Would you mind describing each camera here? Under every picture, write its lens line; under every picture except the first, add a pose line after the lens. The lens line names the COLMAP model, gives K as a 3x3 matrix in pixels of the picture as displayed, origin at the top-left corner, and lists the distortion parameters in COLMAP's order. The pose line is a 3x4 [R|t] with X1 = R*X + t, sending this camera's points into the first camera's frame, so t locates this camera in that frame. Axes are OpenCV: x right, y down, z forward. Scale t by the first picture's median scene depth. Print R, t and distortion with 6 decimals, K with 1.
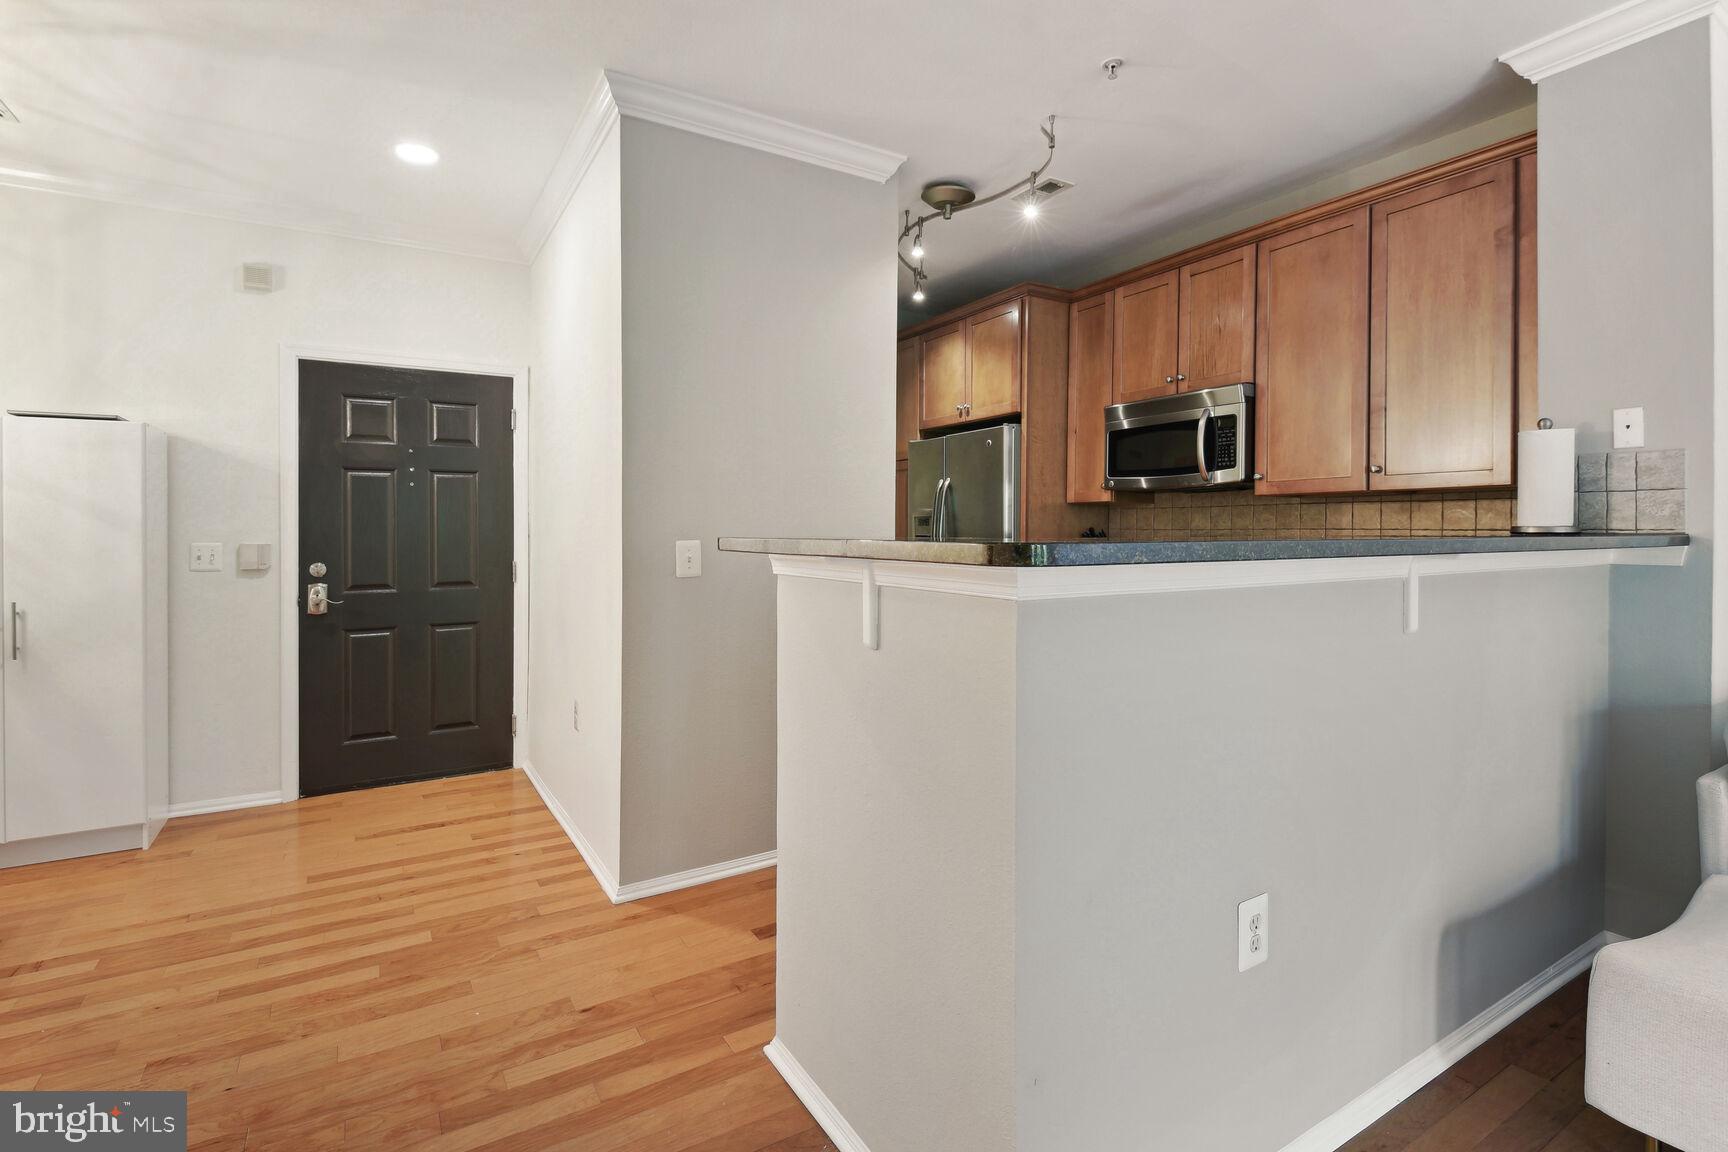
lens RADIAL K [[811.0, 0, 845.5], [0, 811.0, 528.2], [0, 0, 1]] dist [0.023304, -0.019138]
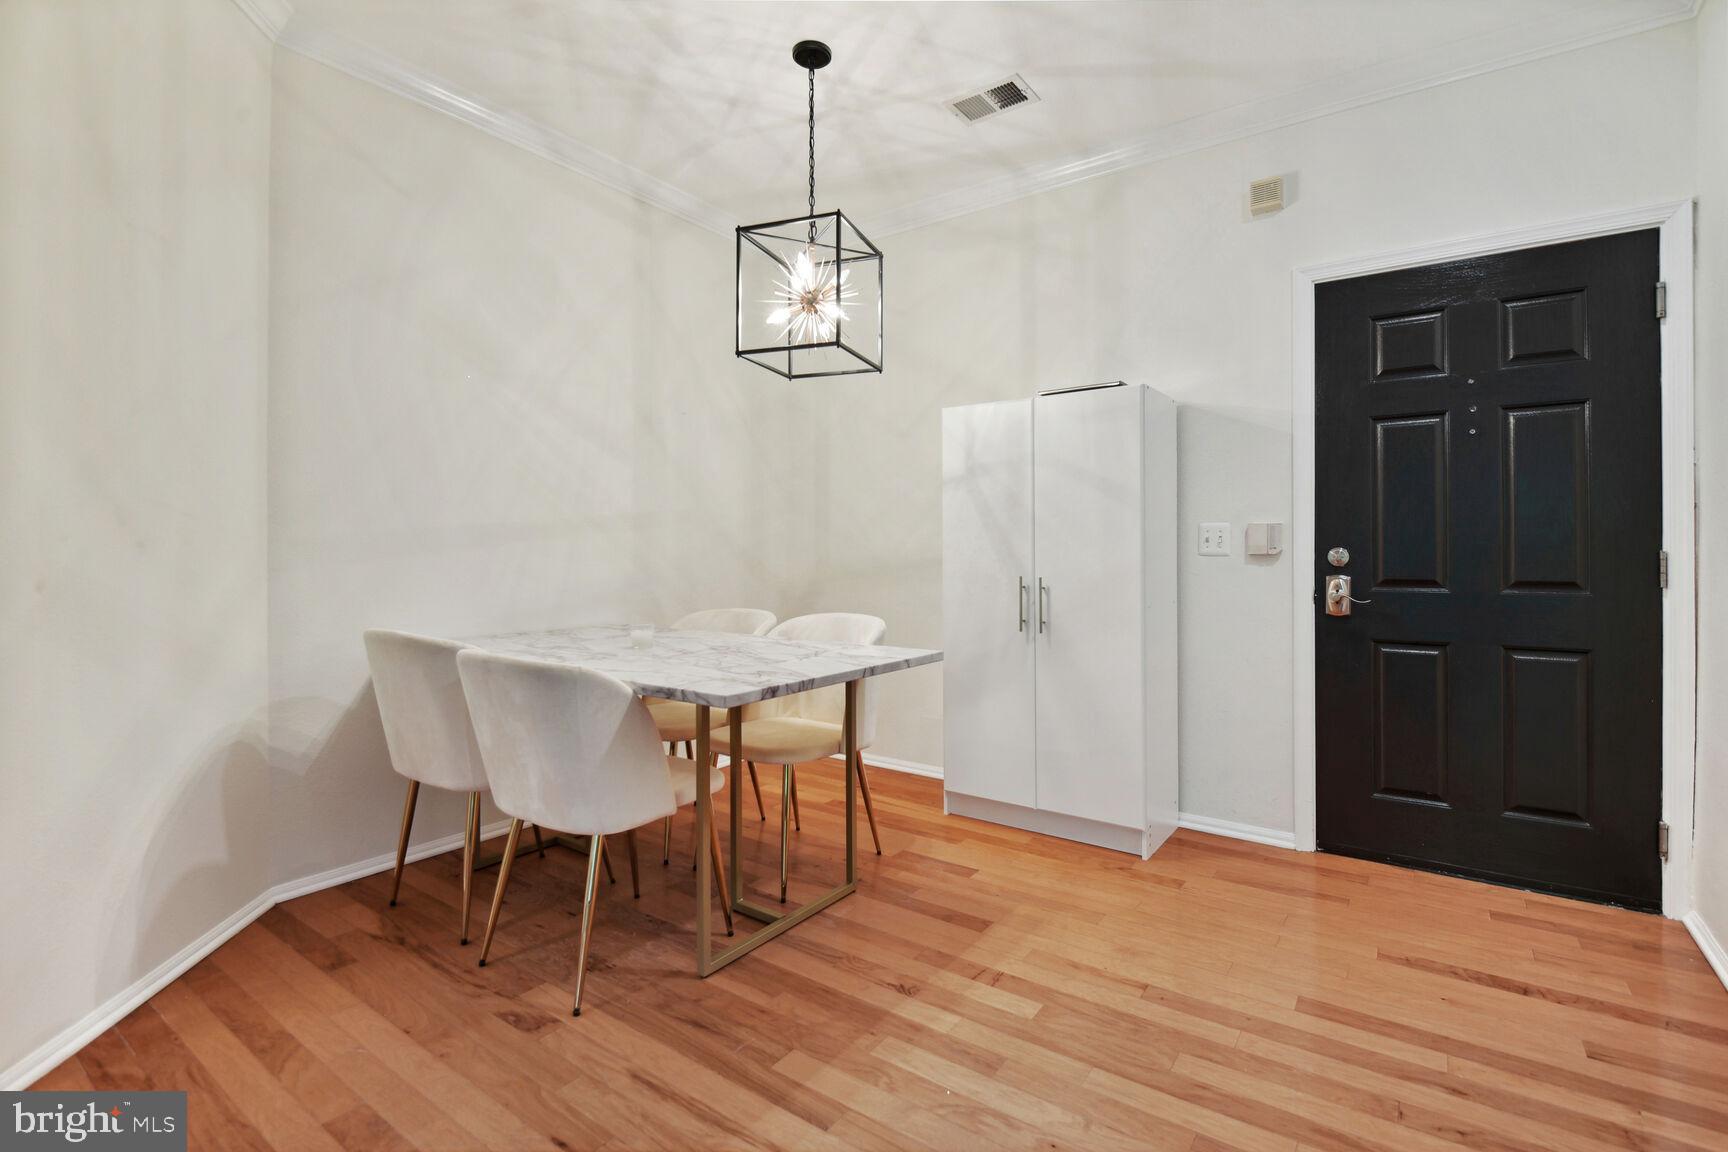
lens RADIAL K [[794.8, 0, 880.1], [0, 794.8, 556.0], [0, 0, 1]] dist [0.002120, -0.016797]
pose [[0.421617, 0.001826, -0.906772, -0.165788], [0.000477, 0.999997, 0.002236, 0.050305], [0.906774, -0.001376, 0.421615, 0.317794]]
